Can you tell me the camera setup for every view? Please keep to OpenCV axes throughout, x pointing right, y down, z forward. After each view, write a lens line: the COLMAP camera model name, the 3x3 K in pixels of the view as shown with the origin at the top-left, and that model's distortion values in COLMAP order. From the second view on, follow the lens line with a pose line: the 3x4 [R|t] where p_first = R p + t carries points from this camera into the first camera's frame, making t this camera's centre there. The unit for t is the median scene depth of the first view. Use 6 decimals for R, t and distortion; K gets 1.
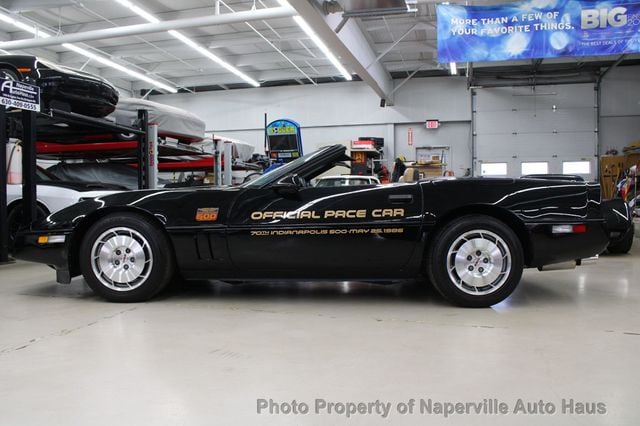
lens RADIAL K [[565.9, 0, 320.0], [0, 565.9, 213.0], [0, 0, 1]] dist [-0.142522, 0.116762]
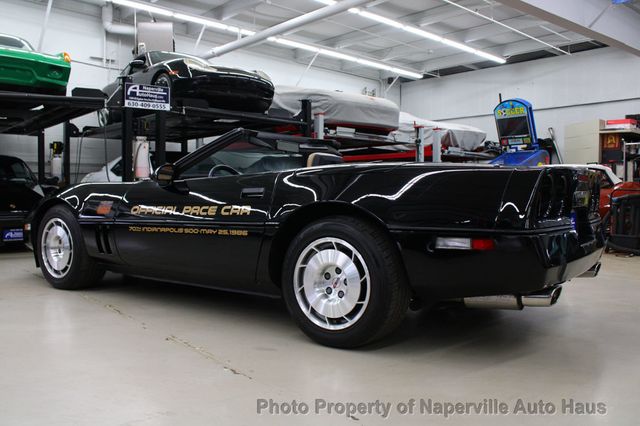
lens RADIAL K [[601.6, 0, 320.3], [0, 601.6, 205.8], [0, 0, 1]] dist [-0.152574, 0.161527]
pose [[0.819911, 0.018390, -0.572196, 0.285917], [-0.019926, 0.999795, 0.003579, -0.004898], [0.572144, 0.008467, 0.820109, 0.149436]]
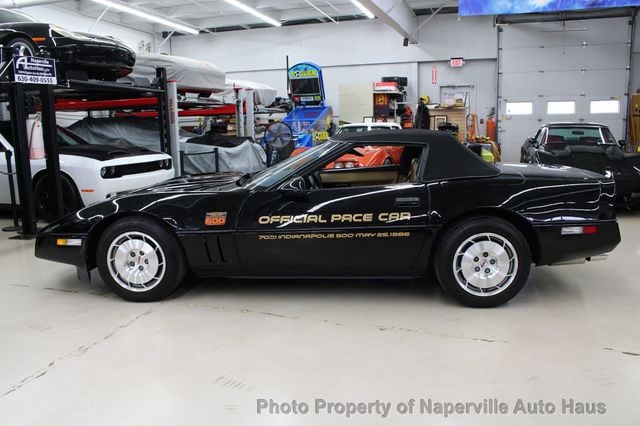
lens RADIAL K [[554.5, 0, 320.0], [0, 554.5, 213.0], [0, 0, 1]] dist [-0.141983, 0.116665]
pose [[0.998468, -0.008048, -0.054736, 0.017167], [0.015950, 0.989231, 0.145492, -0.061118], [0.052975, -0.146142, 0.987844, 0.011103]]
